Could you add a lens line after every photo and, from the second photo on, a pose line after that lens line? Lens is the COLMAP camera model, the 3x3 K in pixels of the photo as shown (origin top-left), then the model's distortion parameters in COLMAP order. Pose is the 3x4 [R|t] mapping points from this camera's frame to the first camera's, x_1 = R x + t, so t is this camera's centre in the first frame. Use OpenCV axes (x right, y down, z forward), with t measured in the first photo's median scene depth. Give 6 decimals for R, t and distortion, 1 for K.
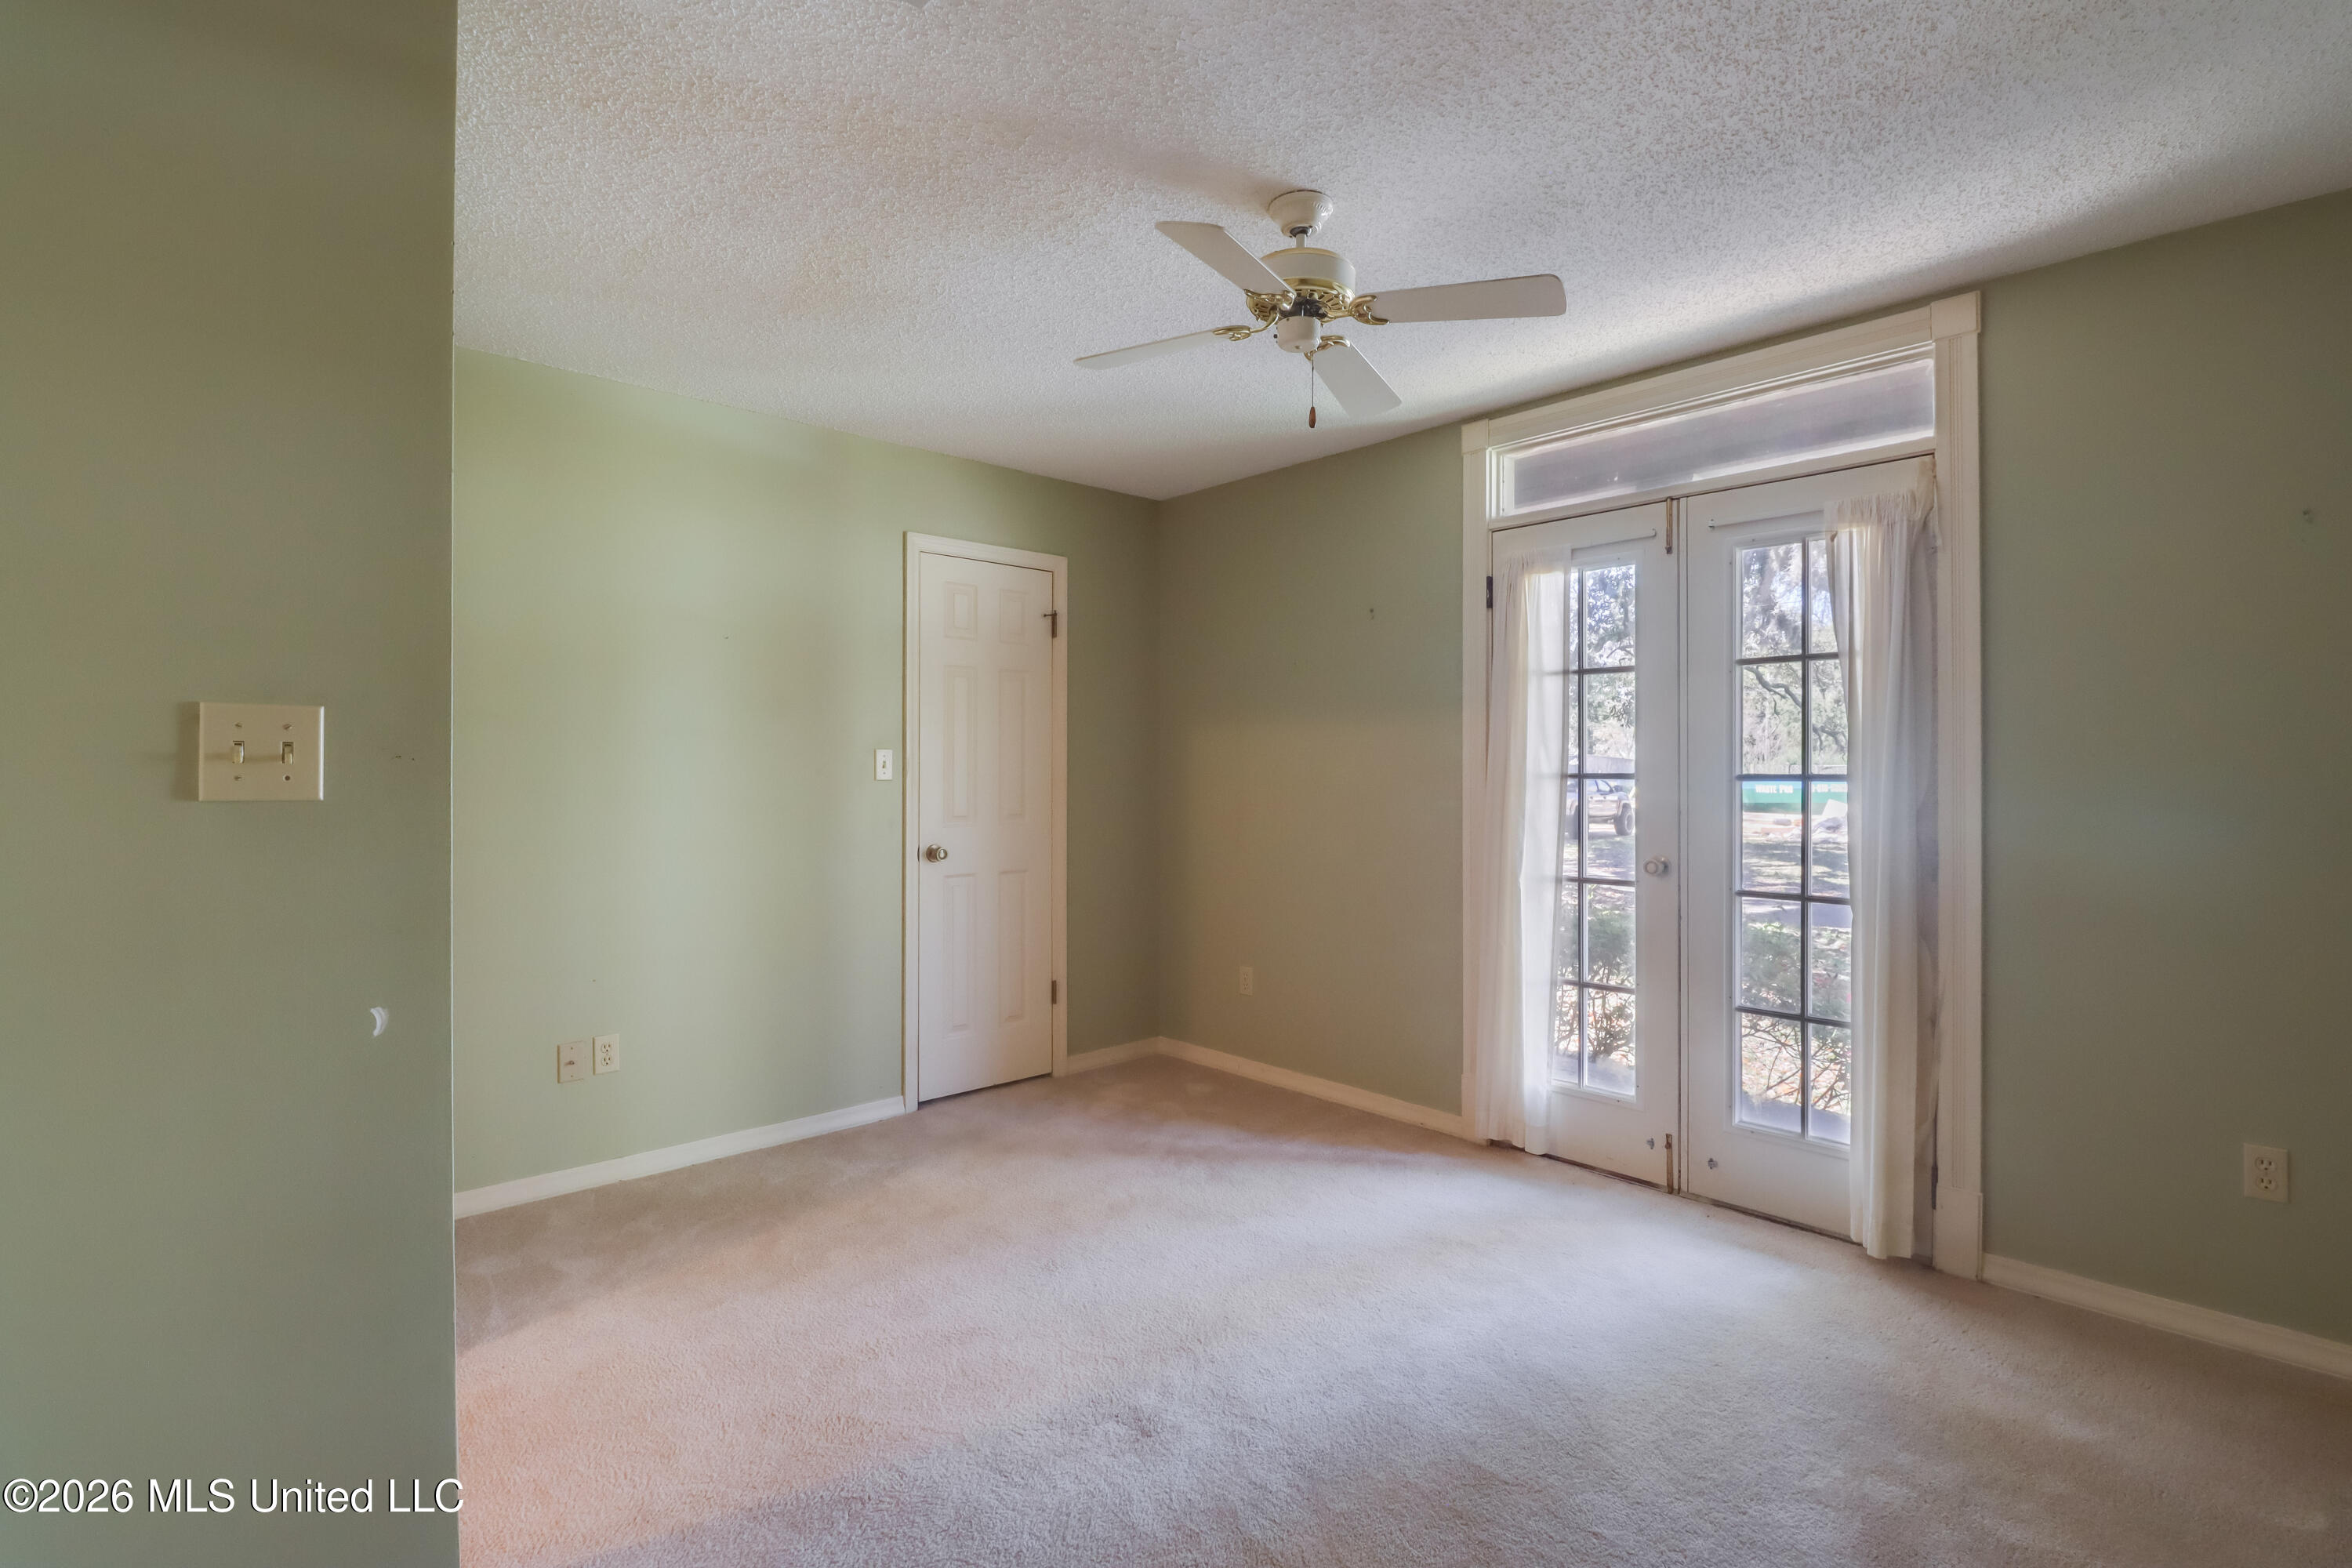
lens RADIAL K [[1050.3, 0, 1073.8], [0, 1050.3, 773.0], [0, 0, 1]] dist [-0.035669, -0.006771]
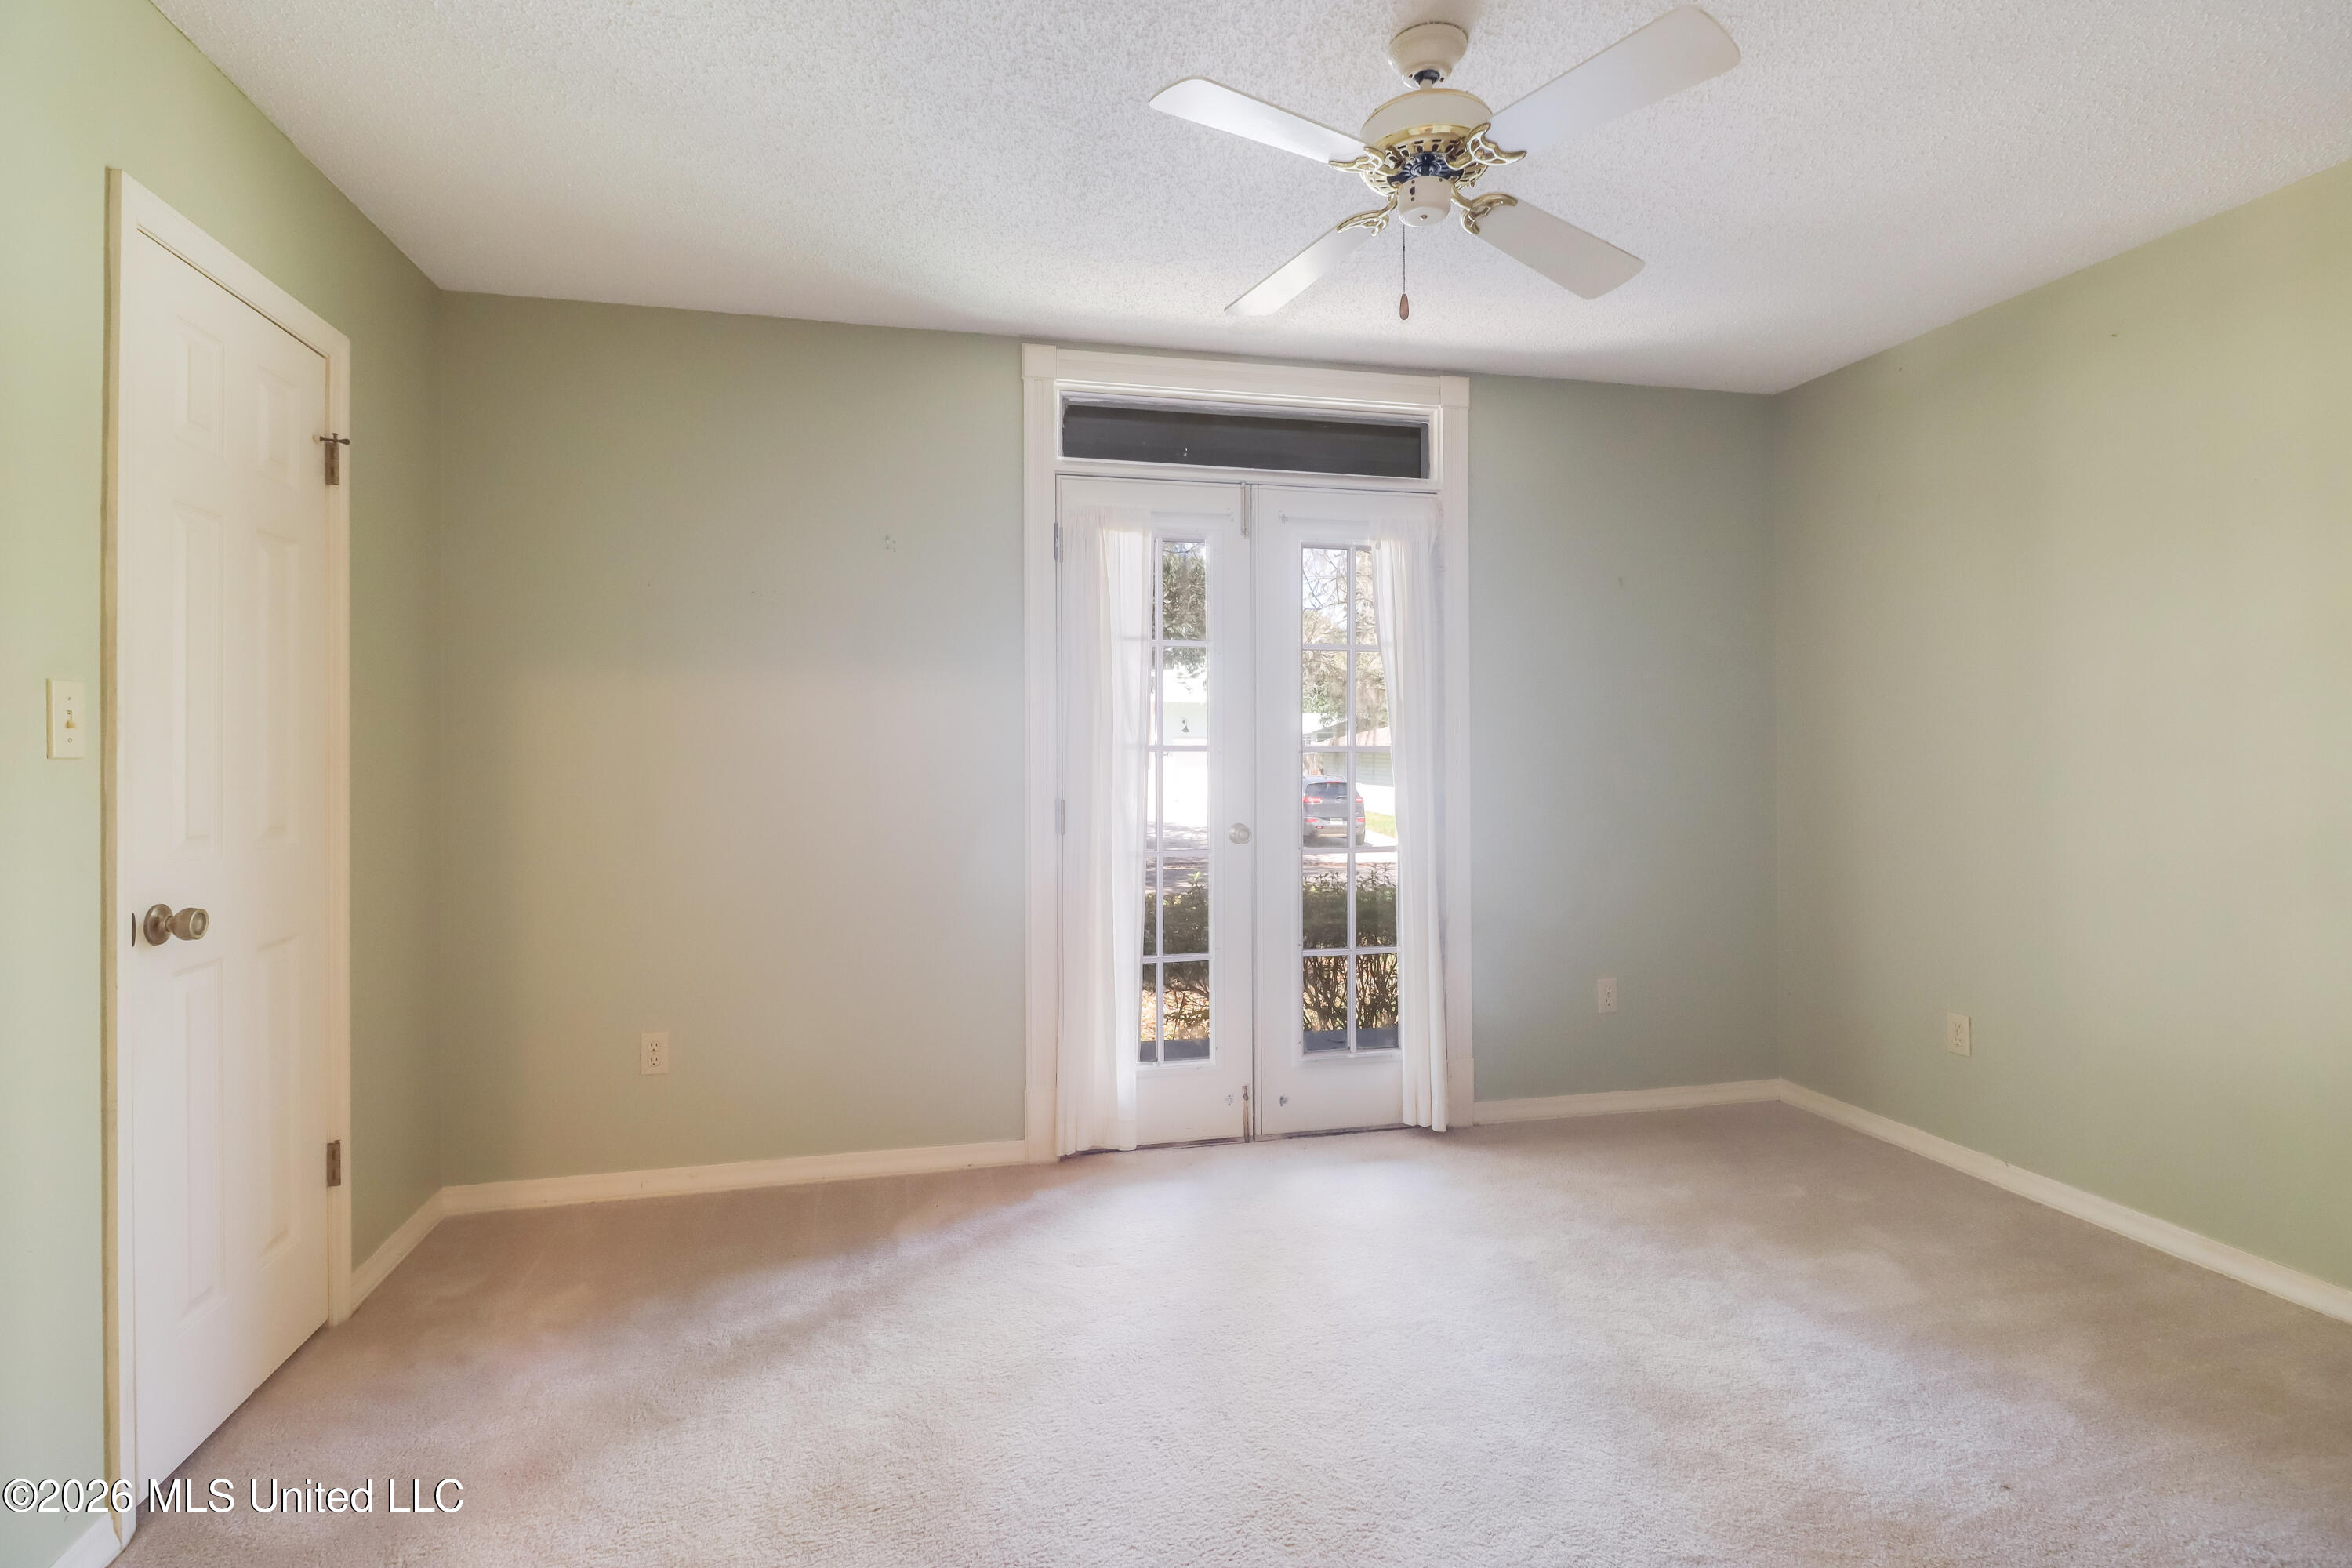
lens RADIAL K [[1102.5, 0, 1176.6], [0, 1102.5, 754.4], [0, 0, 1]] dist [0.000175, -0.008337]
pose [[0.455857, -0.003308, 0.890047, -0.407815], [0.006230, 0.999980, 0.000526, 0.009924], [-0.890031, 0.005305, 0.455869, 0.491057]]
